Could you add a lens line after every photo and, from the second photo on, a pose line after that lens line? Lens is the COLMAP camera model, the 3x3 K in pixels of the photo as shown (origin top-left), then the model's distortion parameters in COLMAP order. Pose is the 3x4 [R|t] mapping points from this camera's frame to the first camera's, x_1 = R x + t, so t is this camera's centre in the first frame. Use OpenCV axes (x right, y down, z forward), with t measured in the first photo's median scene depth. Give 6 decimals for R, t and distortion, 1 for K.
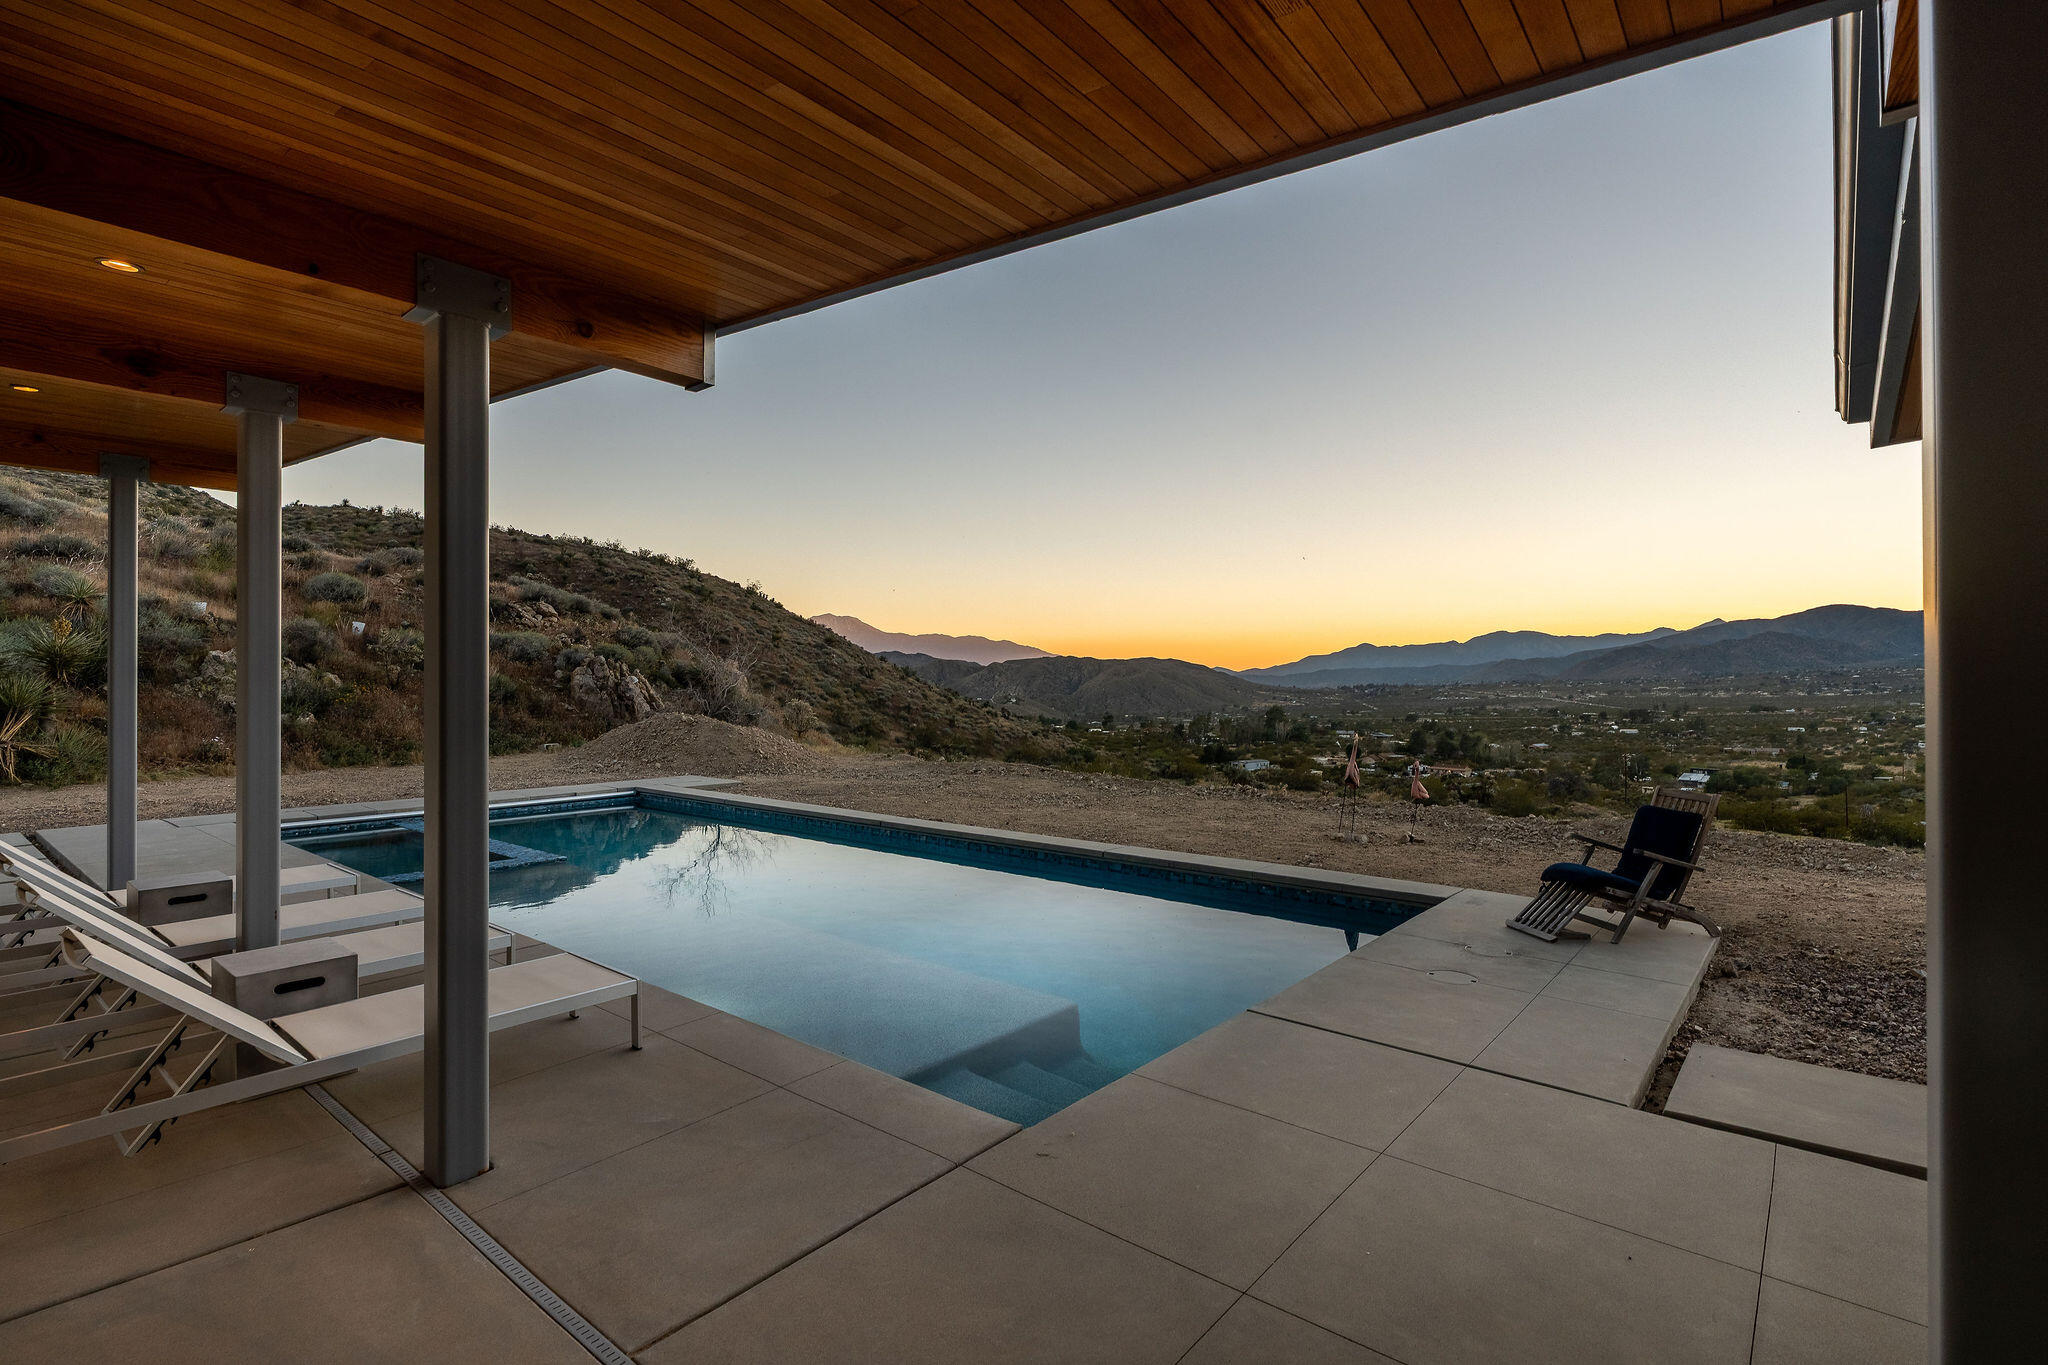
lens RADIAL K [[977.9, 0, 1027.4], [0, 977.9, 676.5], [0, 0, 1]] dist [-0.000910, 0.000134]
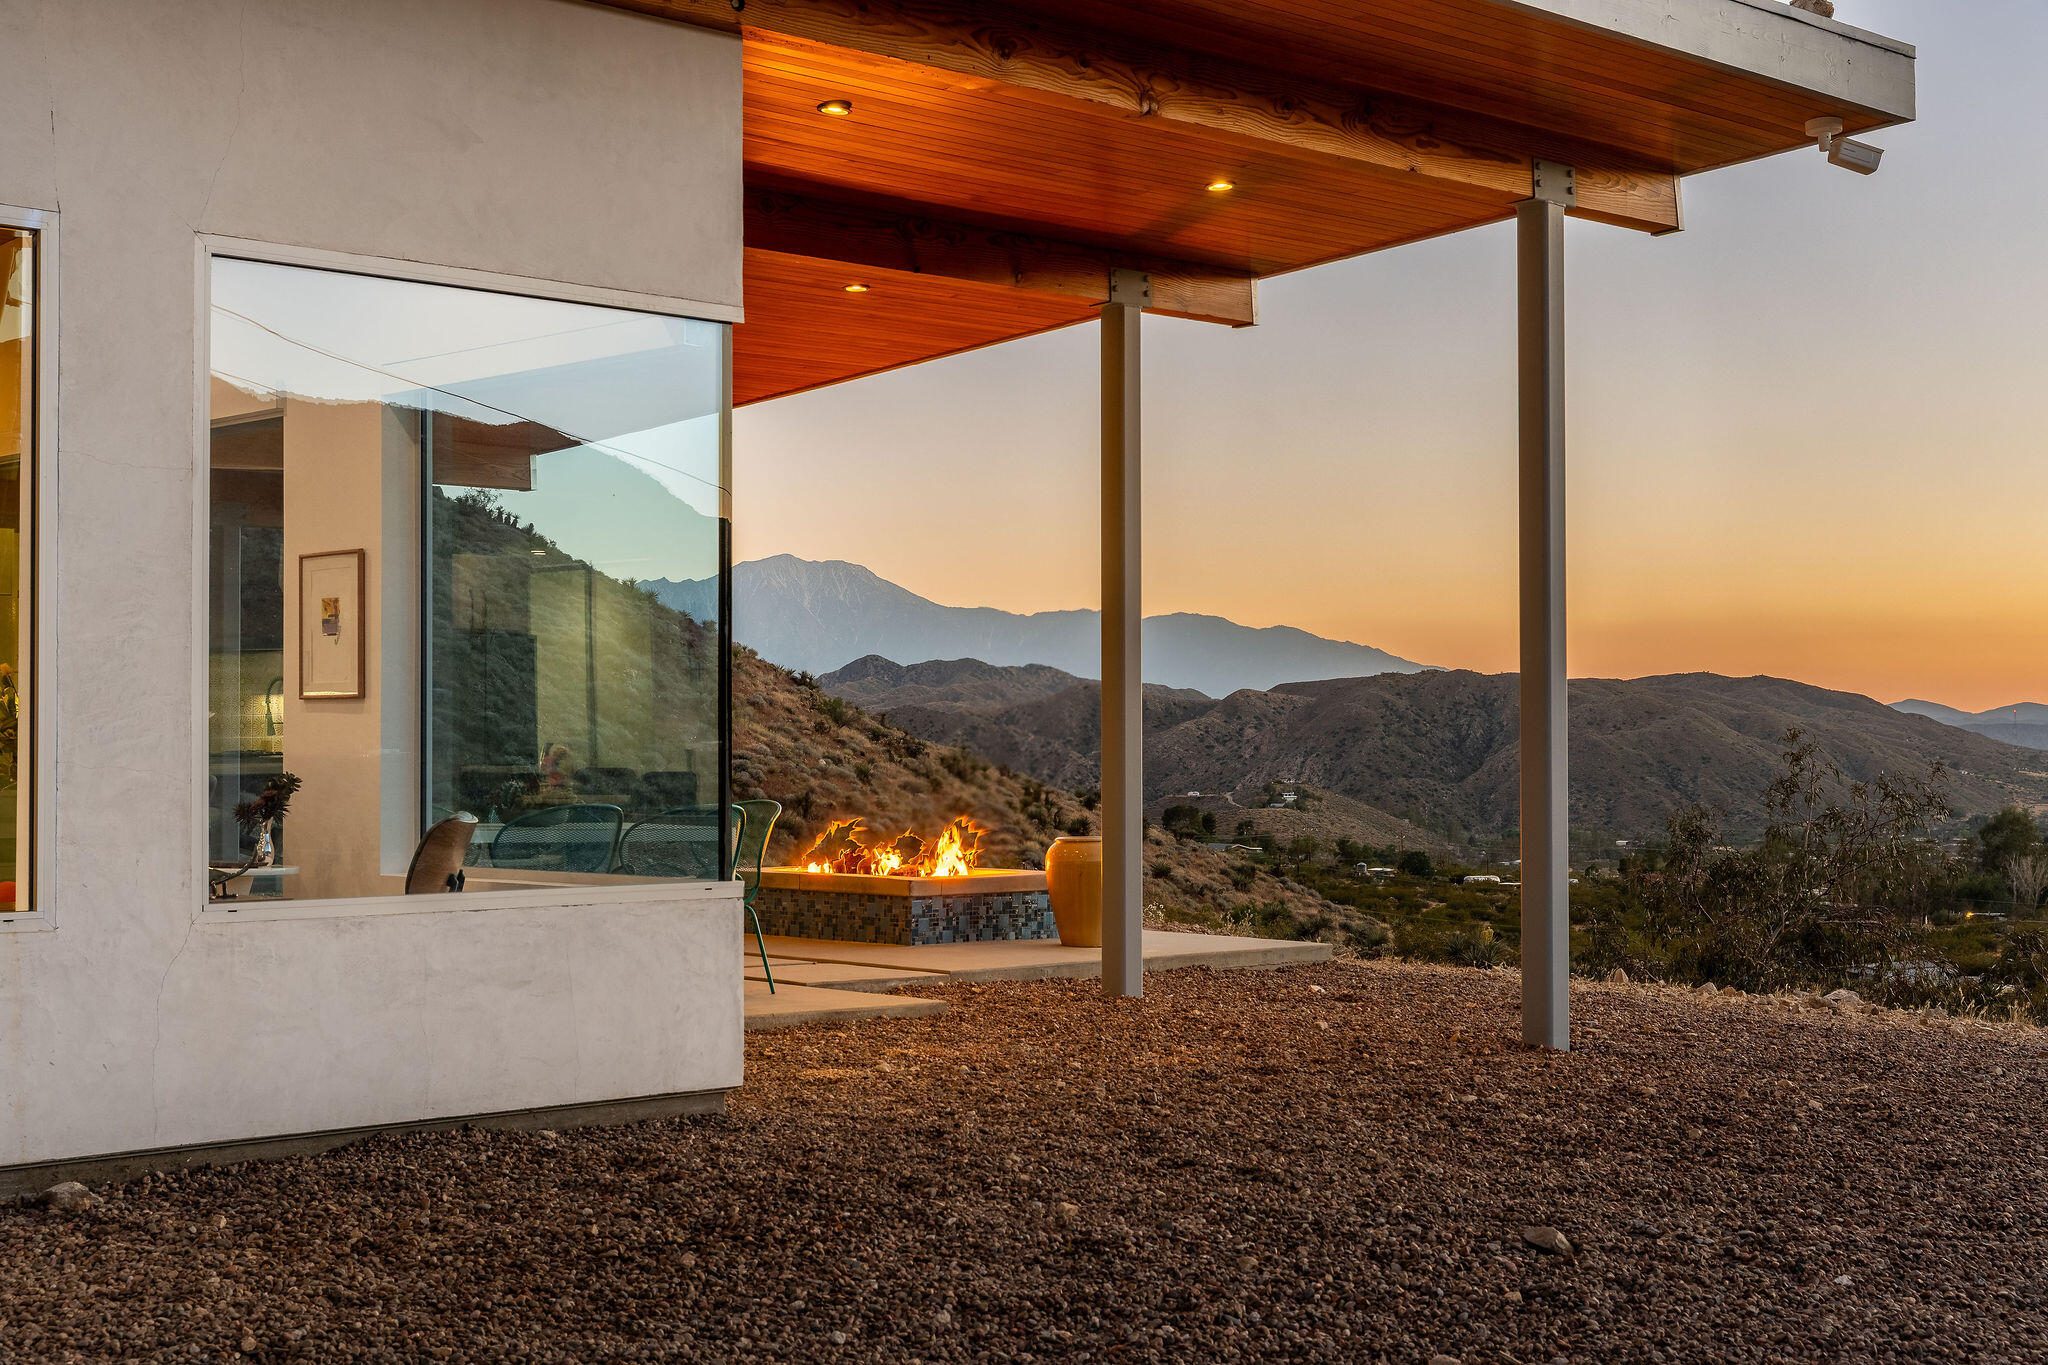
lens RADIAL K [[2795.3, 0, 1010.6], [0, 2795.3, 681.0], [0, 0, 1]] dist [-0.017647, 0.000000]
pose [[0.992827, -0.004689, -0.119465, 0.099644], [0.002594, 0.999840, -0.017689, 0.002932], [0.119529, 0.017252, 0.992681, -0.121105]]
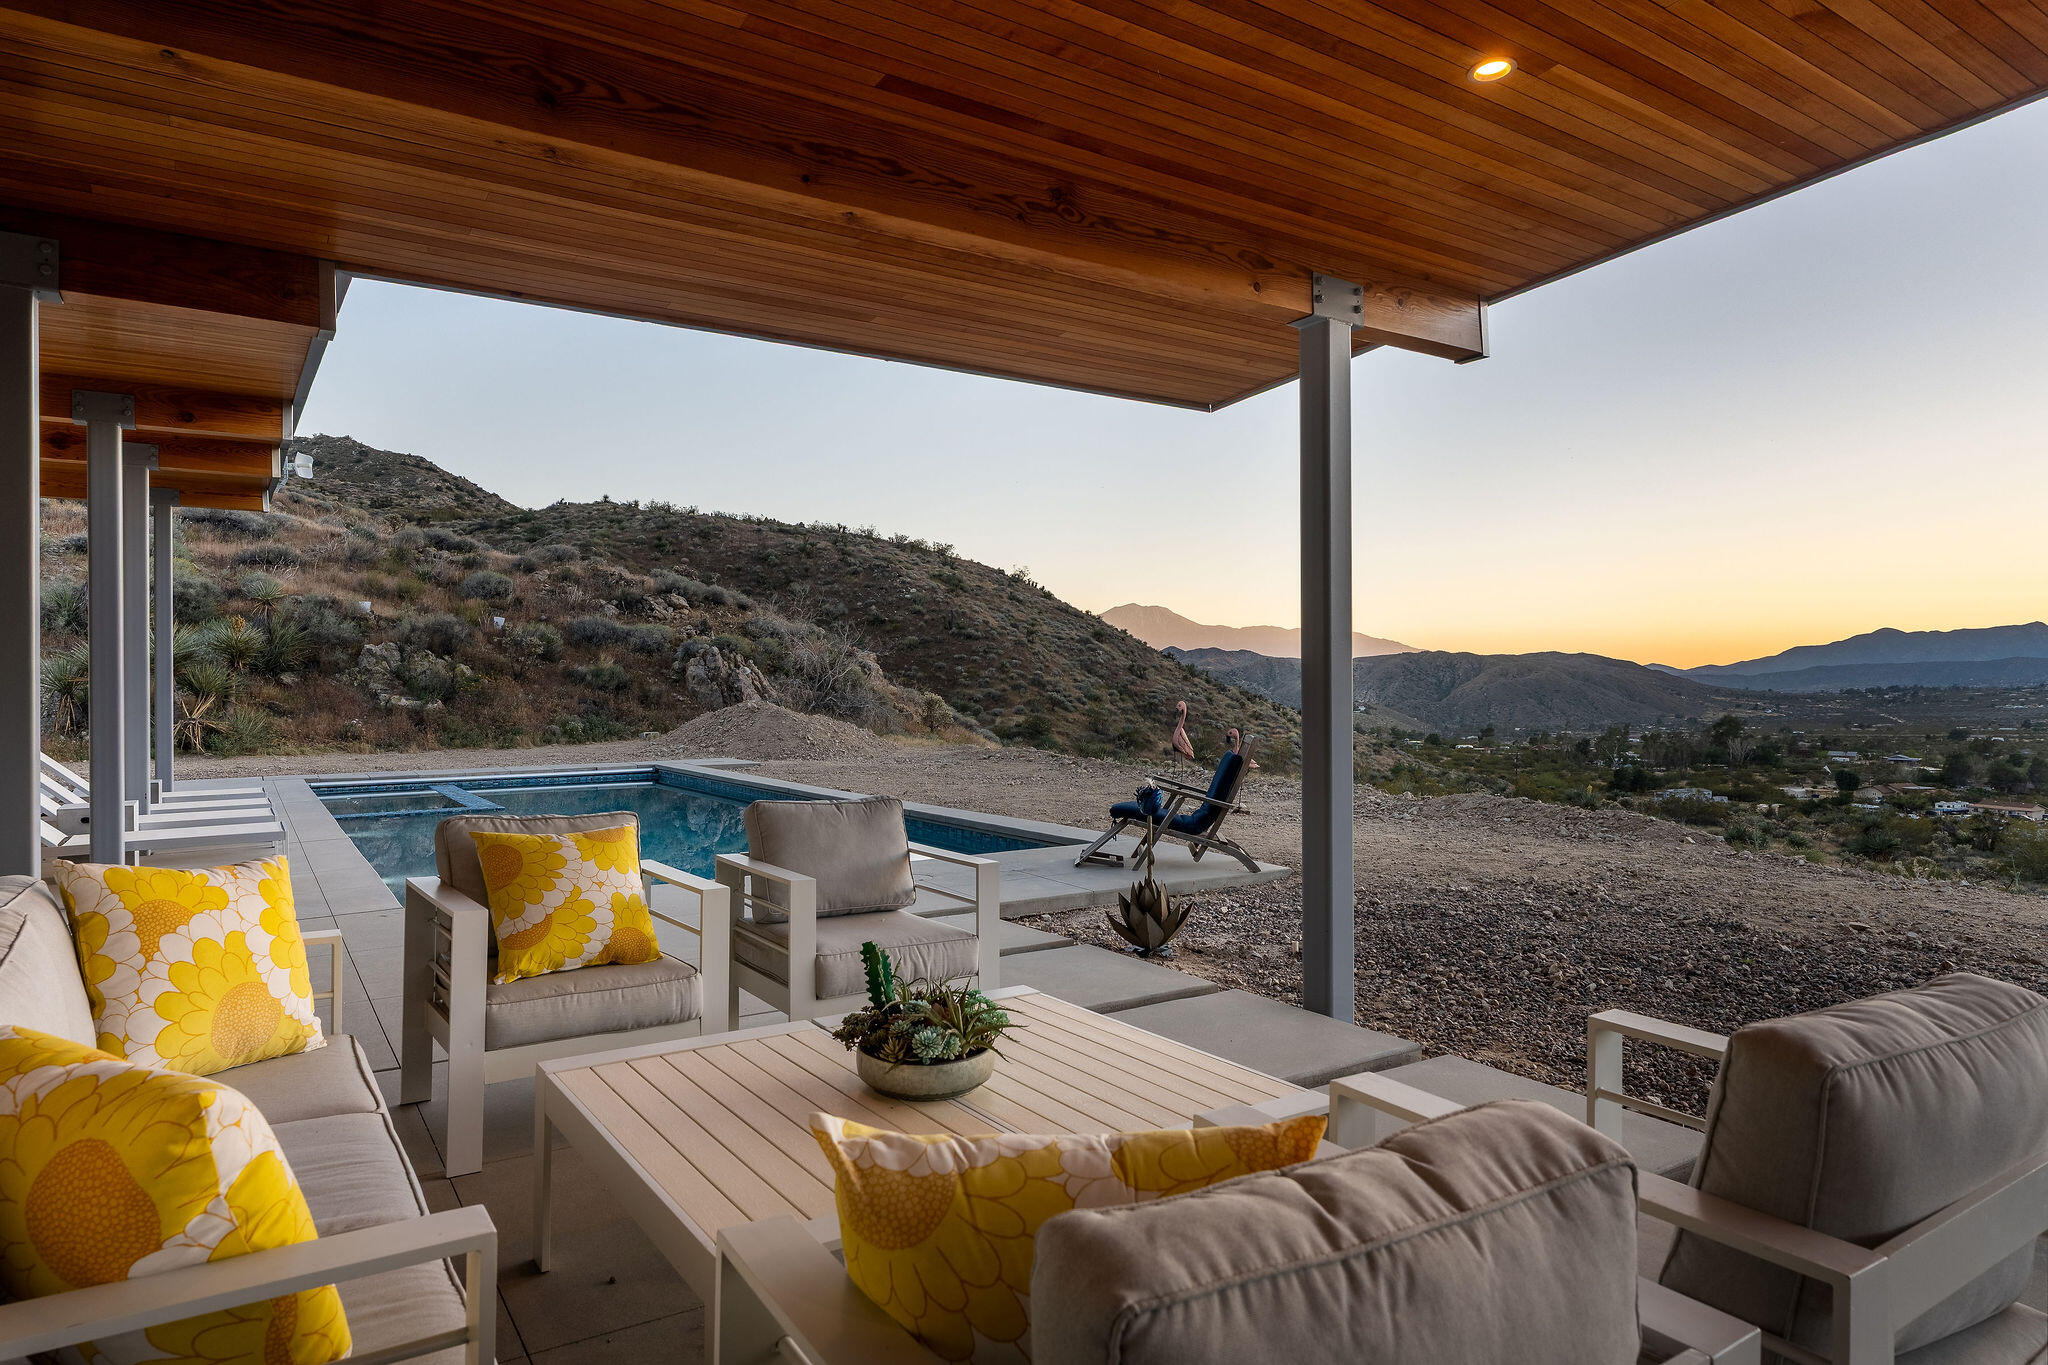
lens RADIAL K [[1203.7, 0, 1031.2], [0, 1203.7, 690.4], [0, 0, 1]] dist [-0.000743, -0.001765]
pose [[0.959679, -0.003383, -0.281077, 0.040366], [0.005996, 0.999946, 0.008436, 0.002782], [0.281033, -0.009781, 0.959648, -0.015263]]
